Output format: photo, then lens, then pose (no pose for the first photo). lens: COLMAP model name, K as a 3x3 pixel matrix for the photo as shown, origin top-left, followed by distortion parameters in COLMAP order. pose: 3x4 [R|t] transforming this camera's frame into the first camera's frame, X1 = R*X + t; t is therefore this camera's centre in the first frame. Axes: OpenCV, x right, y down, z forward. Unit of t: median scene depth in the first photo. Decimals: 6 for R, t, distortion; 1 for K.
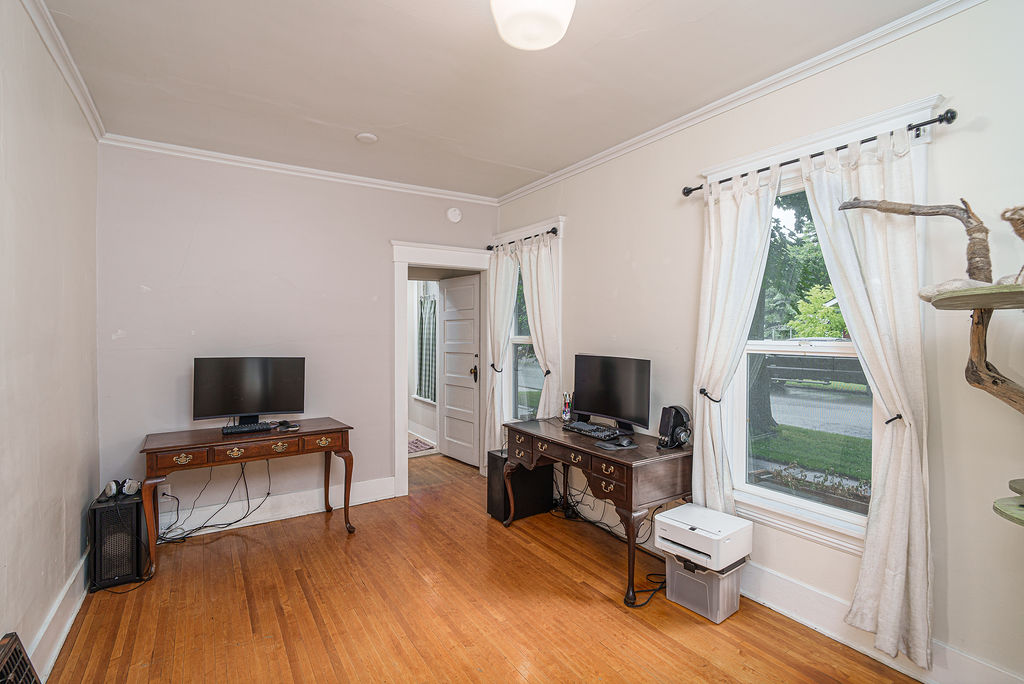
lens RADIAL K [[491.4, 0, 513.2], [0, 491.4, 336.4], [0, 0, 1]] dist [-0.001666, 0.000113]
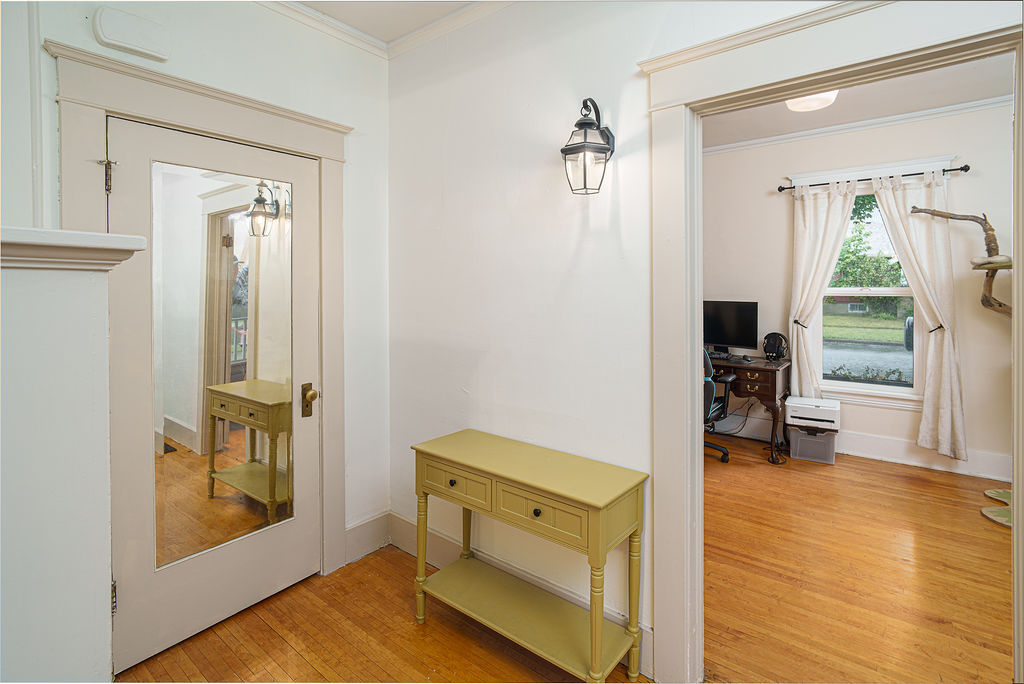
lens RADIAL K [[491.4, 0, 512.0], [0, 491.4, 285.9], [0, 0, 1]] dist [-0.001666, 0.000113]
pose [[0.950333, -0.014210, 0.310910, -1.262650], [0.015114, 0.999886, -0.000500, -0.014612], [-0.310867, 0.005174, 0.950439, -0.239260]]
